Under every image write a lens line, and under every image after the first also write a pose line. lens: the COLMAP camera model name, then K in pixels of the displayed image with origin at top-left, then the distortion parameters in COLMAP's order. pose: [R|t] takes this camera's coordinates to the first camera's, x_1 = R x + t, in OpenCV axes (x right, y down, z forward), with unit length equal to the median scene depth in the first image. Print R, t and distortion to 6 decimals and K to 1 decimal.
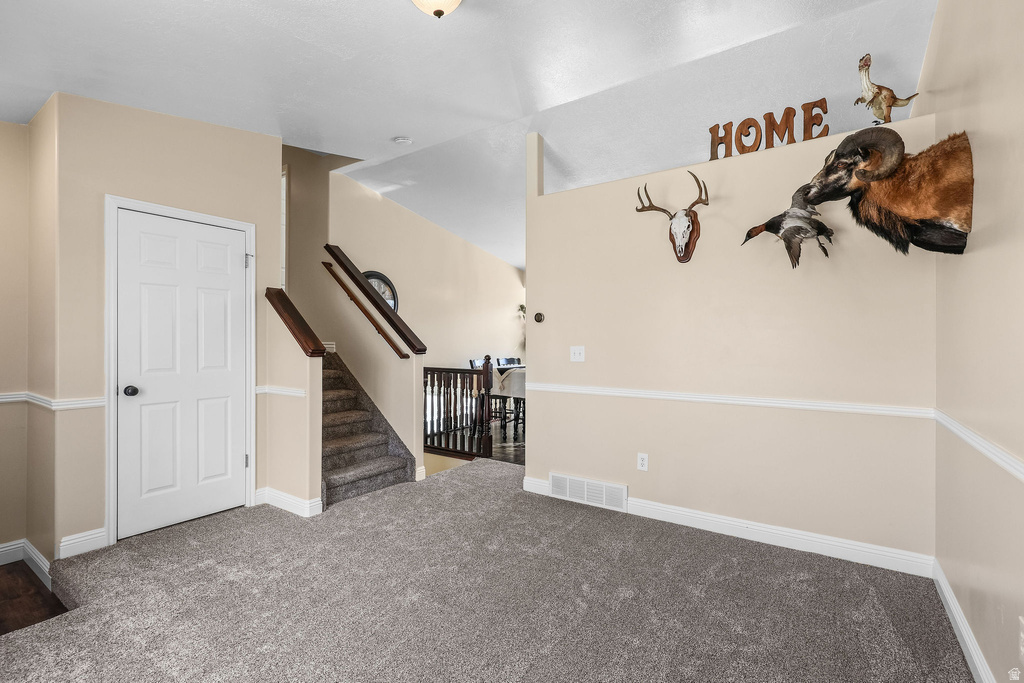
lens RADIAL K [[462.7, 0, 504.0], [0, 462.7, 340.2], [0, 0, 1]] dist [-0.004499, 0.000311]
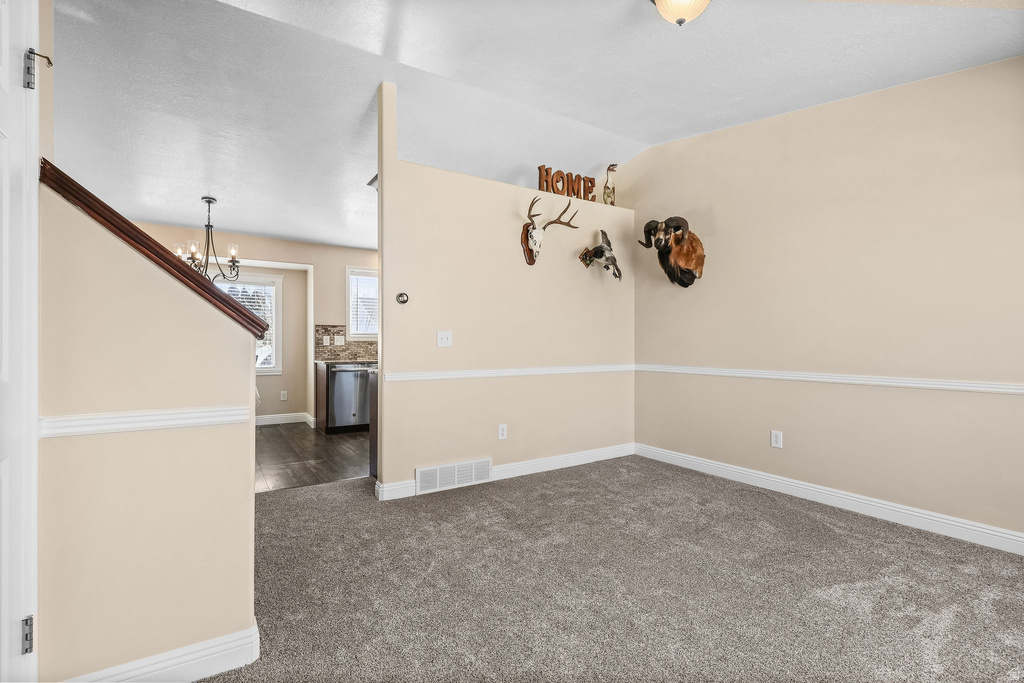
lens RADIAL K [[462.7, 0, 509.4], [0, 462.7, 339.3], [0, 0, 1]] dist [-0.004499, 0.000311]
pose [[0.385777, 0.005661, 0.922575, -0.830125], [-0.003239, 0.999983, -0.004781, 0.042096], [-0.922586, -0.001144, 0.385789, 0.593023]]
